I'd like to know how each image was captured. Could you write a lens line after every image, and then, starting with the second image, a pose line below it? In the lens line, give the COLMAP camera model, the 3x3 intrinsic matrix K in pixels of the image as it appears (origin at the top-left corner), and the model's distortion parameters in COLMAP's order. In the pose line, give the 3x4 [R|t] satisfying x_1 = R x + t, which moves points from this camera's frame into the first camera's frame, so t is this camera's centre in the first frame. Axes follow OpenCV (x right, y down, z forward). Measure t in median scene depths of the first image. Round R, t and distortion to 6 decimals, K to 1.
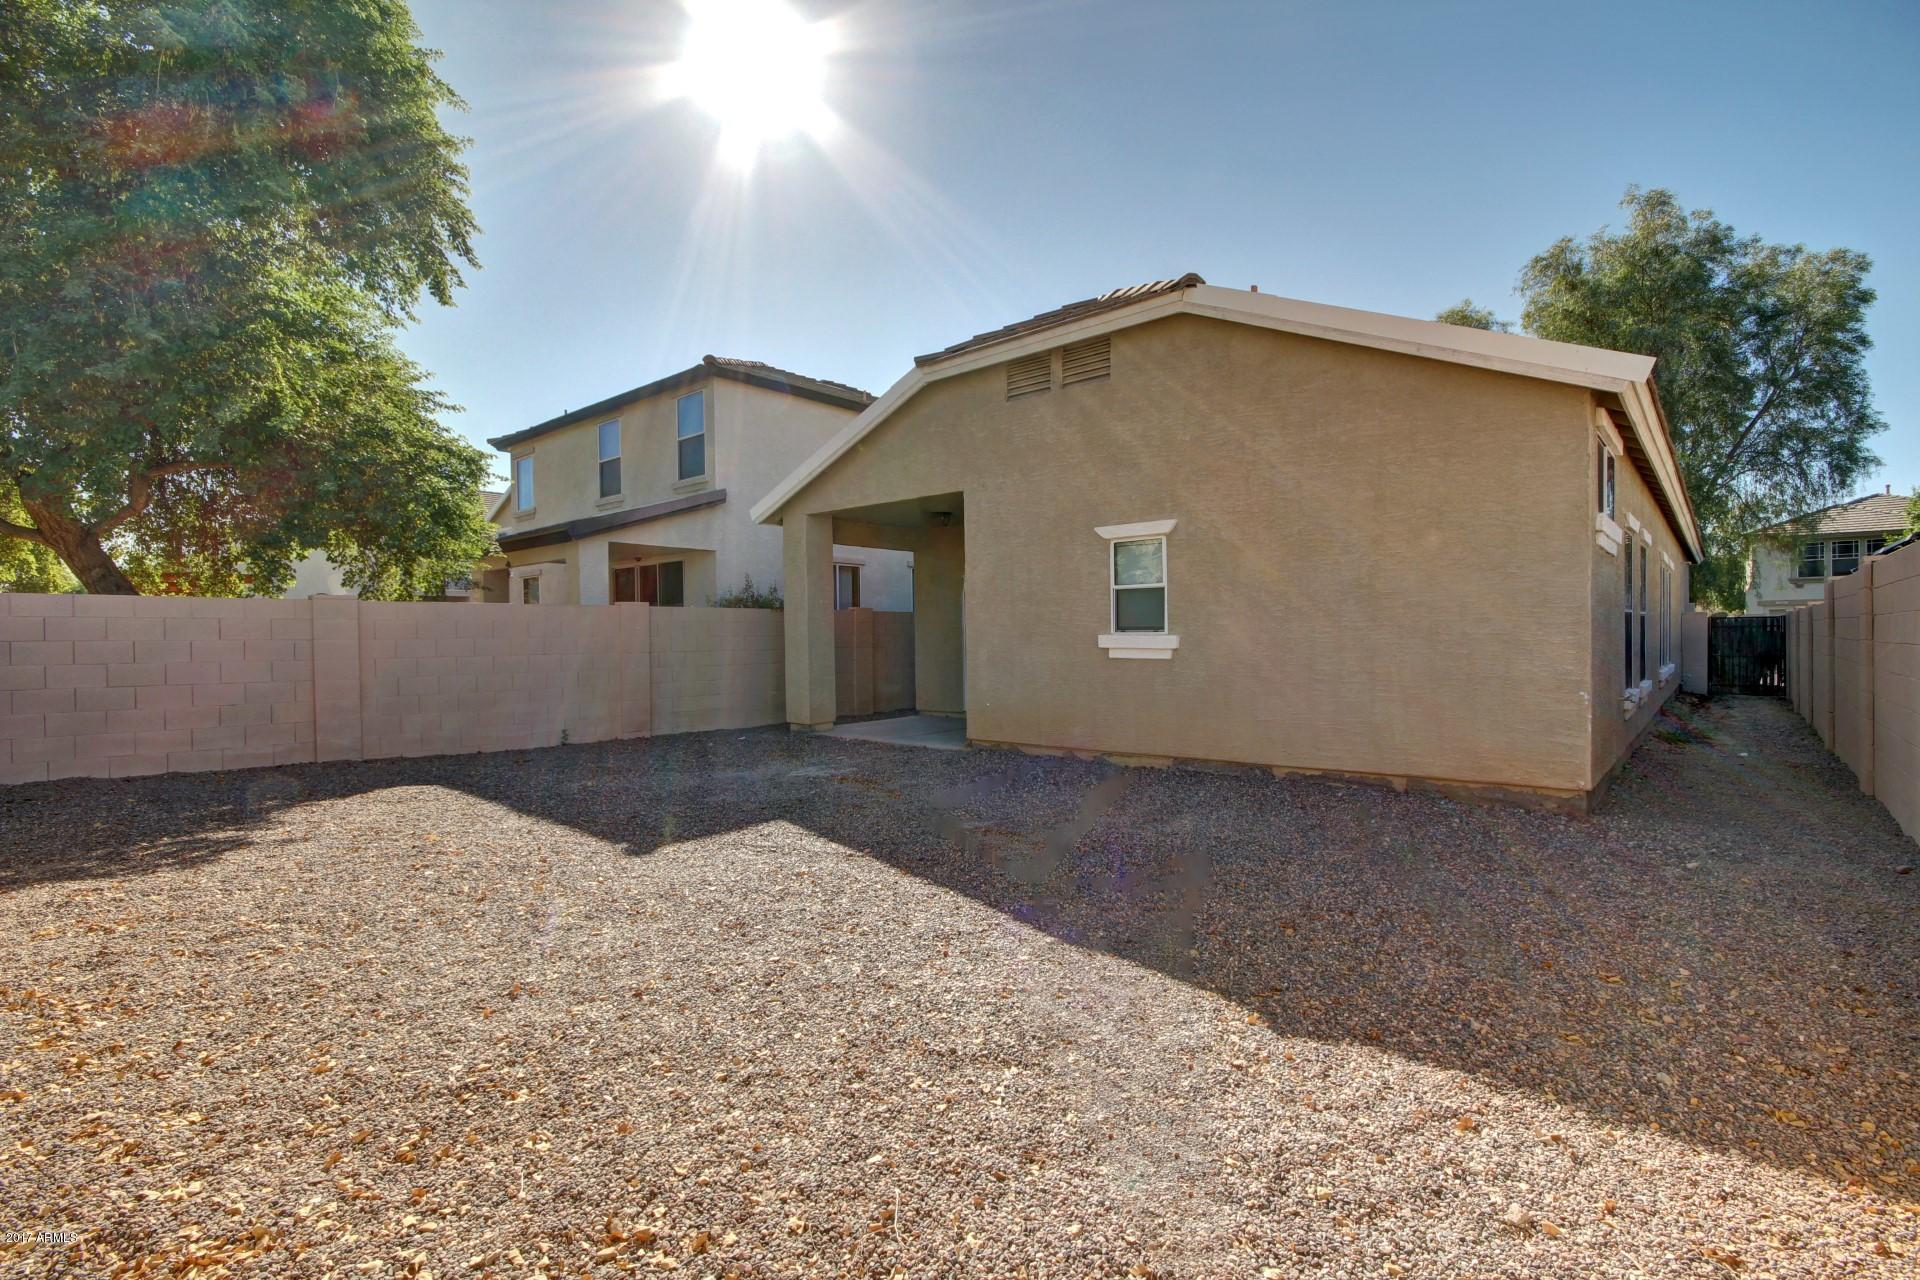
lens RADIAL K [[892.8, 0, 967.1], [0, 892.8, 647.9], [0, 0, 1]] dist [-0.000321, -0.000297]
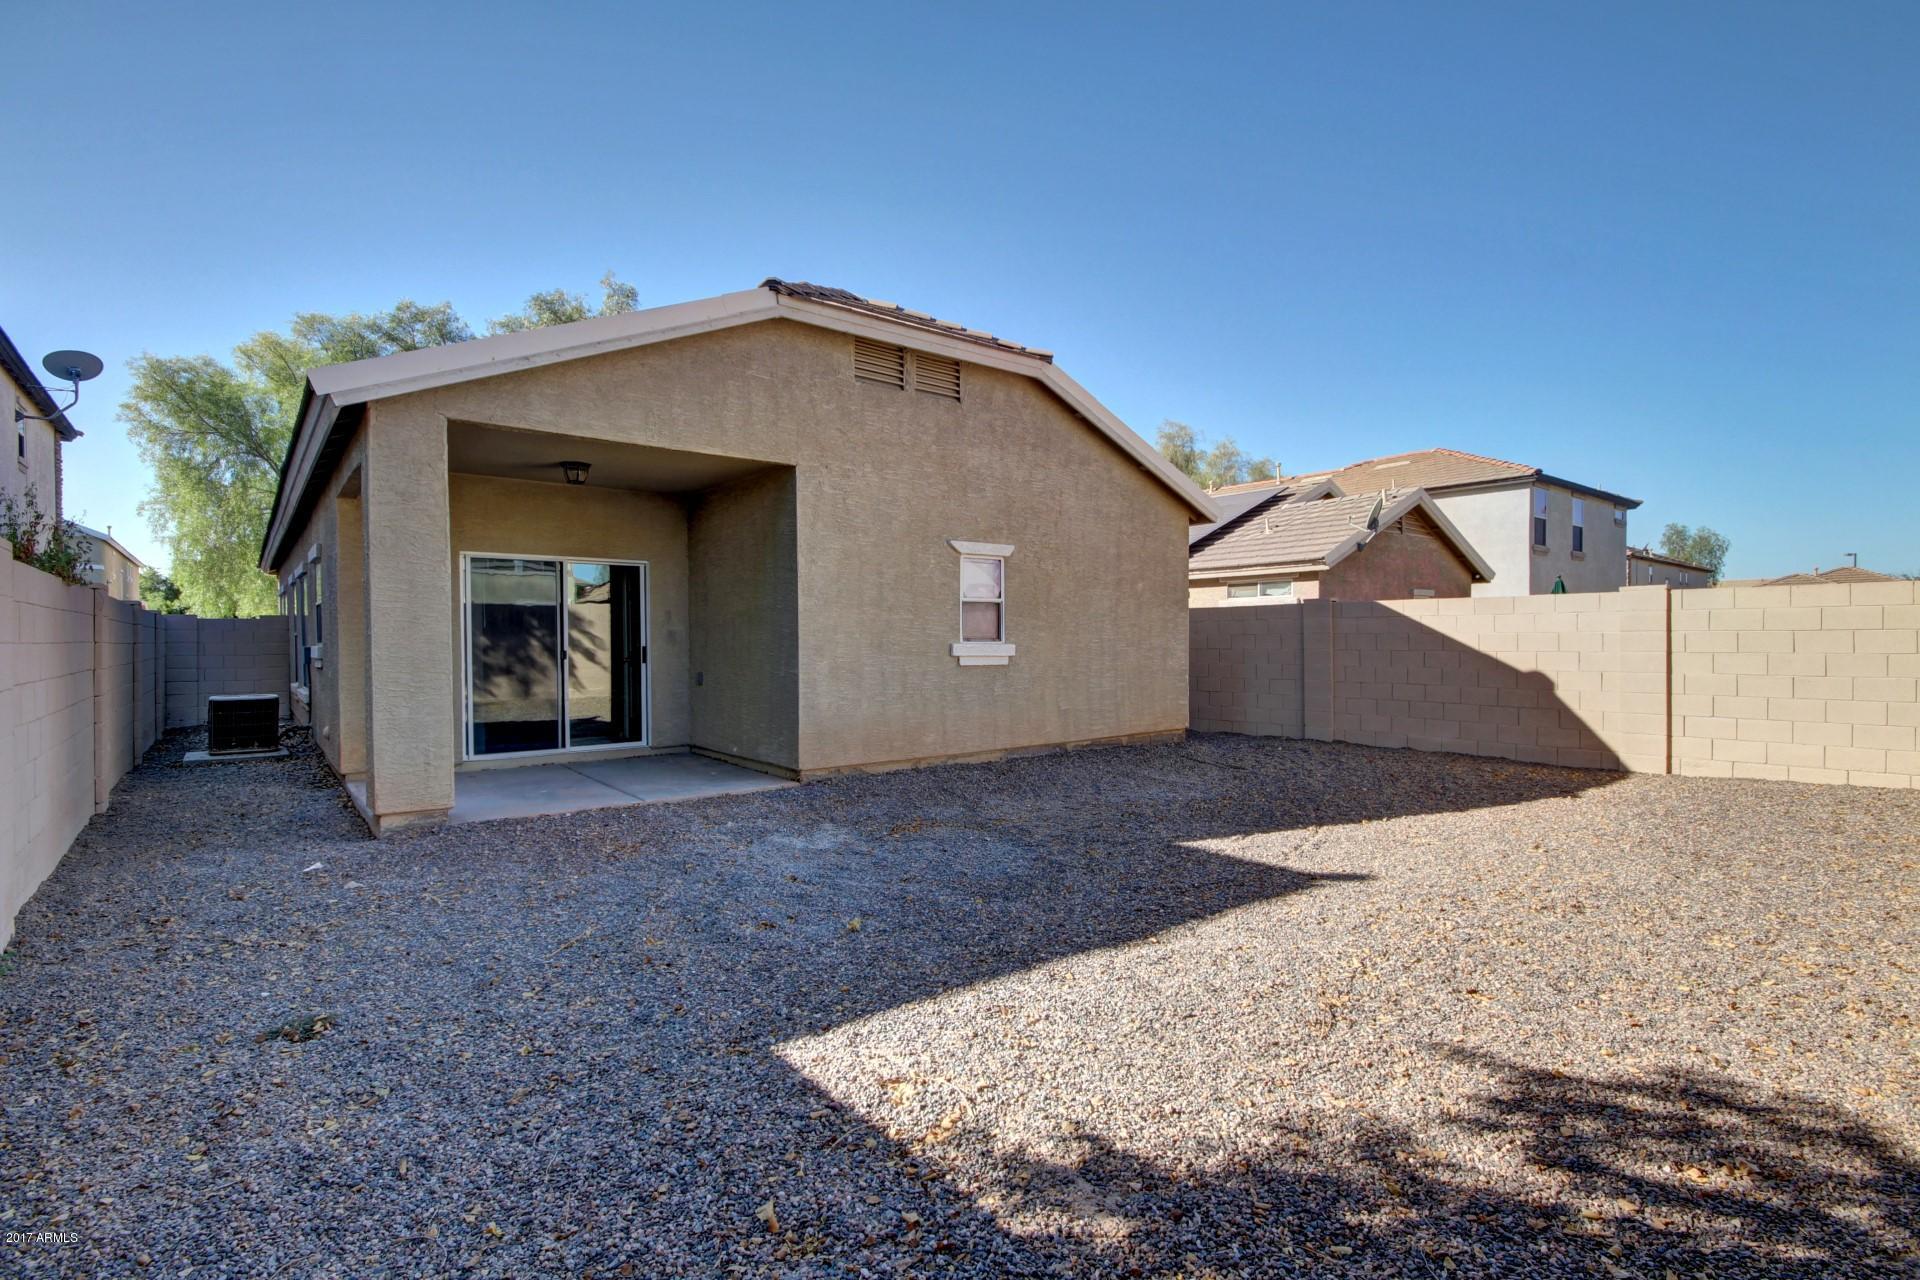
lens RADIAL K [[892.8, 0, 967.1], [0, 892.8, 647.9], [0, 0, 1]] dist [-0.000321, -0.000297]
pose [[0.190601, -0.005332, 0.981653, -0.868952], [0.009299, 0.999950, 0.003625, -0.013287], [-0.981624, 0.008437, 0.190641, 0.778389]]
